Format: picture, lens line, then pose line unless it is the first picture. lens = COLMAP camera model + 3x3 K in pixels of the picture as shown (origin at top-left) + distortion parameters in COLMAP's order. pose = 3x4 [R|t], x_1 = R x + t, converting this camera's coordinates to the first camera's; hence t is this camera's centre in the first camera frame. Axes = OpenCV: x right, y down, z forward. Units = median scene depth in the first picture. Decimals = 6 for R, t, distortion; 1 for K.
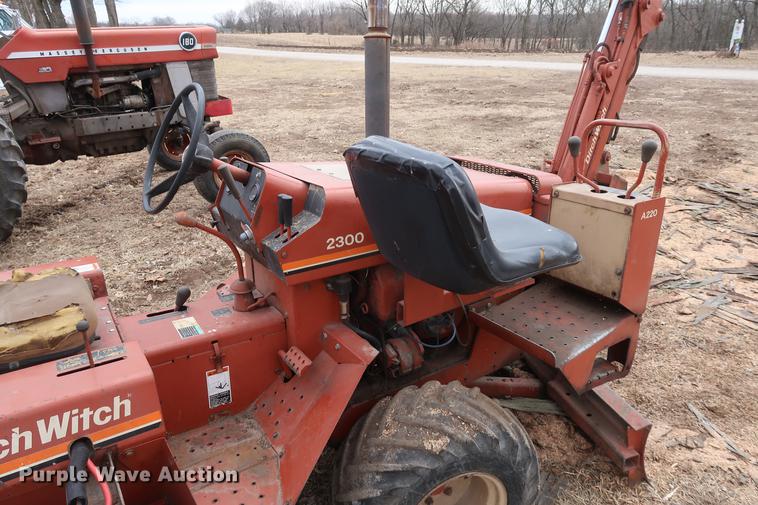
lens RADIAL K [[525.2, 0, 377.6], [0, 525.2, 250.9], [0, 0, 1]] dist [-0.023451, 0.007588]
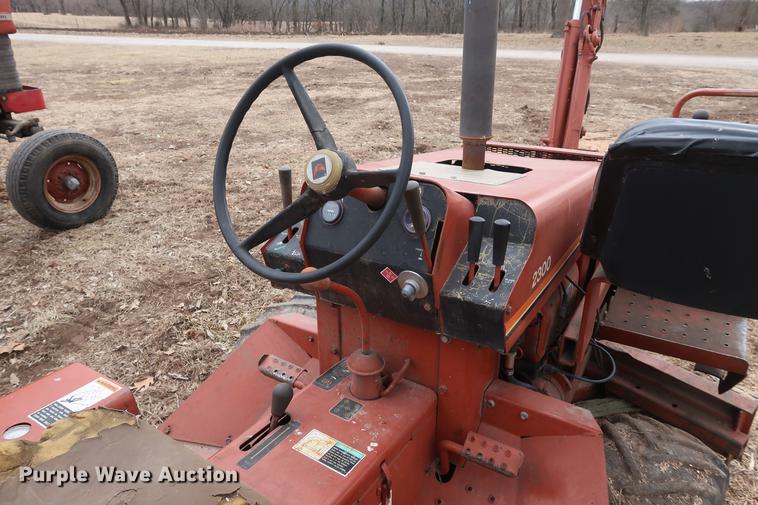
lens RADIAL K [[525.2, 0, 377.6], [0, 525.2, 250.9], [0, 0, 1]] dist [-0.023451, 0.007588]
pose [[0.917741, -0.146233, 0.369280, -0.194923], [0.135983, 0.989250, 0.053789, -0.042804], [-0.373176, 0.000851, 0.927760, 0.159992]]
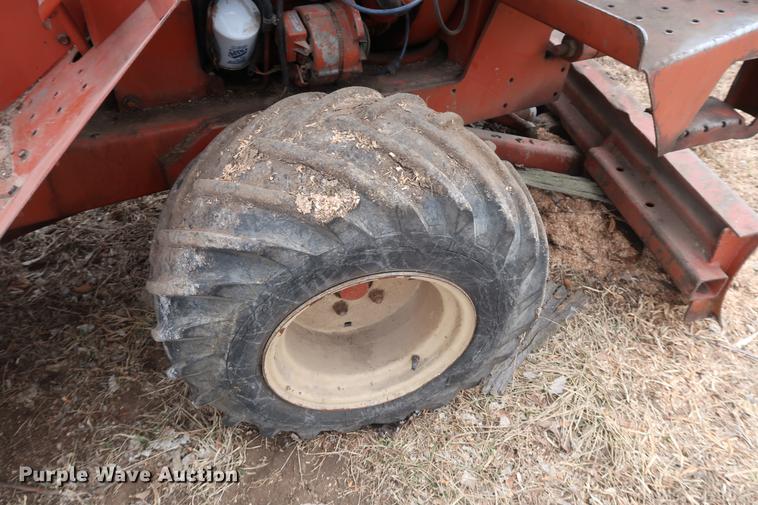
lens RADIAL K [[525.2, 0, 377.6], [0, 525.2, 250.9], [0, 0, 1]] dist [-0.023451, 0.007588]
pose [[0.992797, 0.116756, -0.026870, 0.059932], [-0.097544, 0.917934, 0.384555, 0.081227], [0.069564, -0.379164, 0.922711, 0.204082]]
